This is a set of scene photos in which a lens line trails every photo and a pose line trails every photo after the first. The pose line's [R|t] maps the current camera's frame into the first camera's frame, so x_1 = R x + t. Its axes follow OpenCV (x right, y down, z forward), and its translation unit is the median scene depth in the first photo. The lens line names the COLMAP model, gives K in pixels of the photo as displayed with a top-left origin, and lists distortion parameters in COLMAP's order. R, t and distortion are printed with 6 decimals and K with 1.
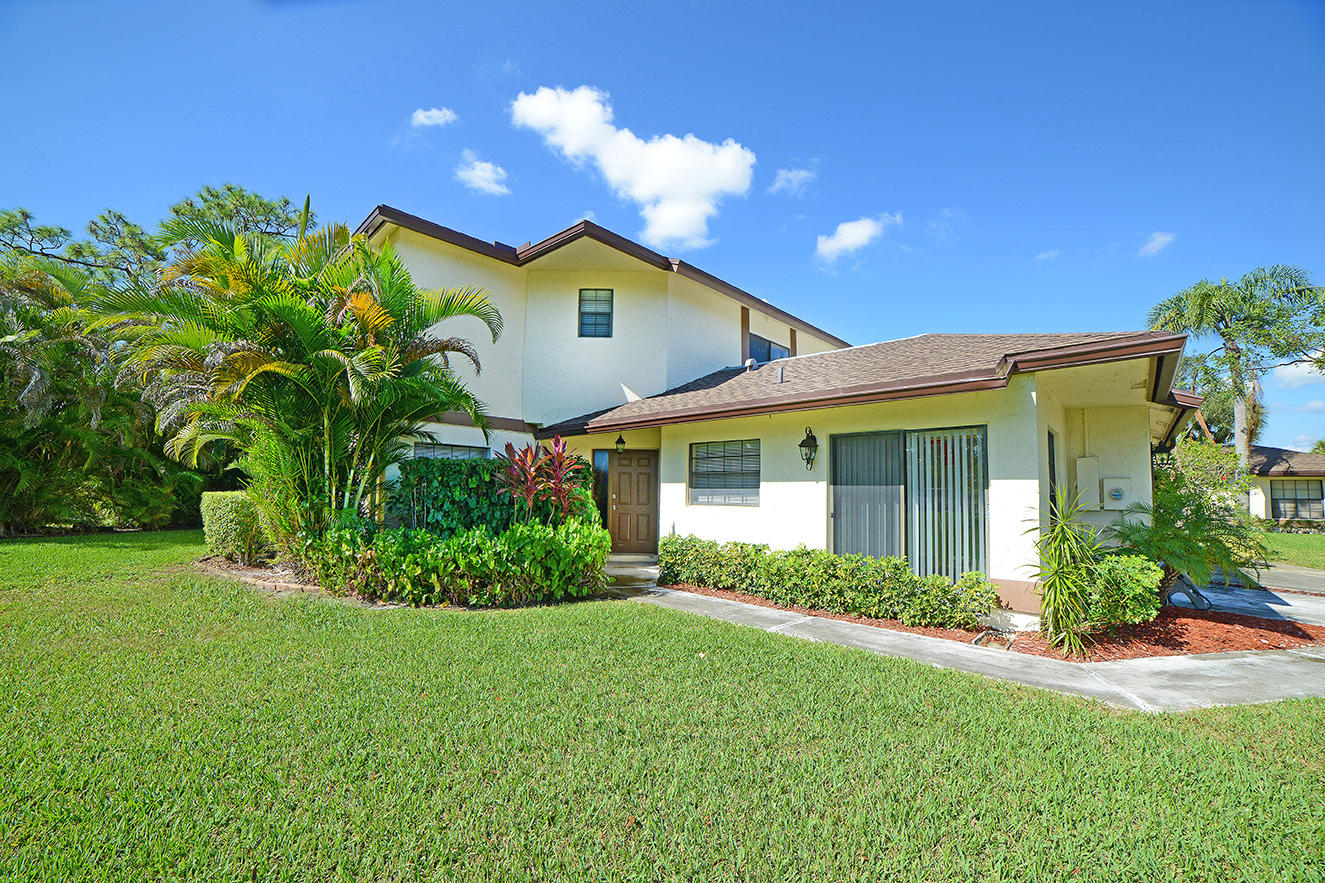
lens RADIAL K [[540.1, 0, 660.6], [0, 540.1, 447.9], [0, 0, 1]] dist [-0.114605, 0.041051]
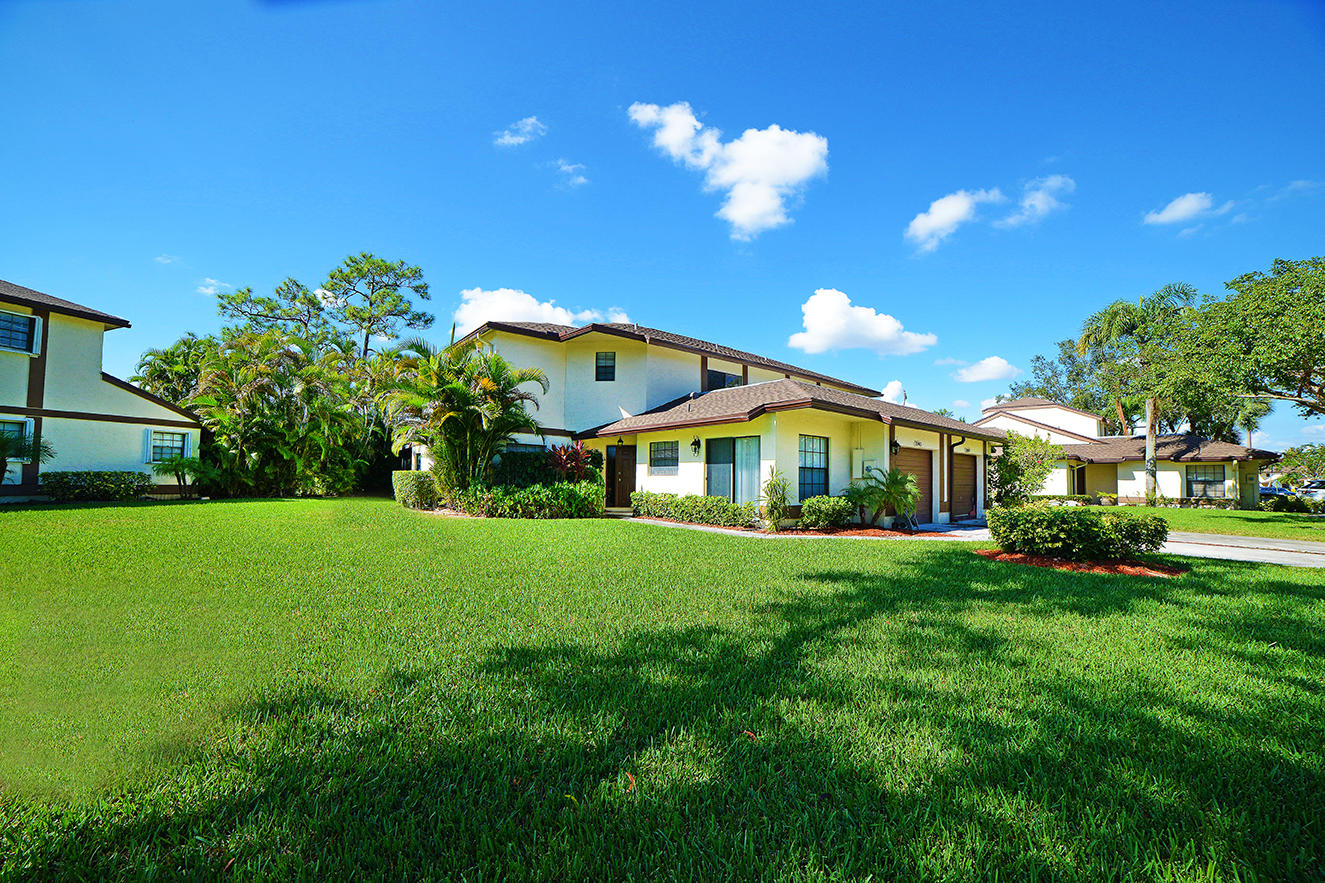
lens RADIAL K [[540.1, 0, 660.6], [0, 540.1, 447.9], [0, 0, 1]] dist [-0.114605, 0.041051]
pose [[0.992236, -0.005973, -0.124227, 0.351396], [0.008524, 0.999763, 0.020012, -0.030252], [0.124078, -0.020915, 0.992052, -0.917692]]
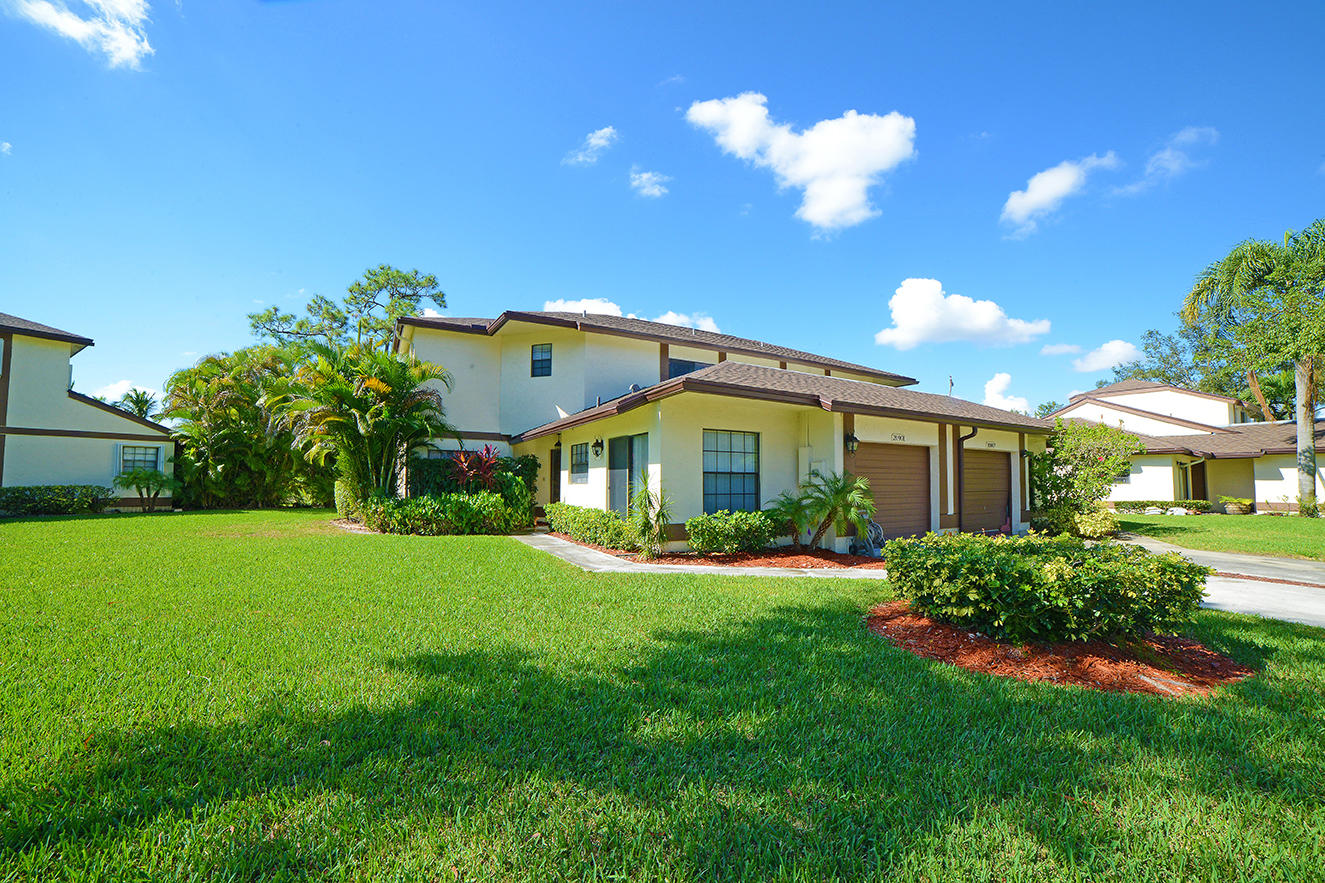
lens RADIAL K [[540.1, 0, 660.6], [0, 540.1, 447.9], [0, 0, 1]] dist [-0.114605, 0.041051]
pose [[0.956199, -0.030125, -0.291163, 0.832767], [0.033656, 0.999408, 0.007124, -0.003678], [0.290776, -0.016612, 0.956647, -0.470542]]
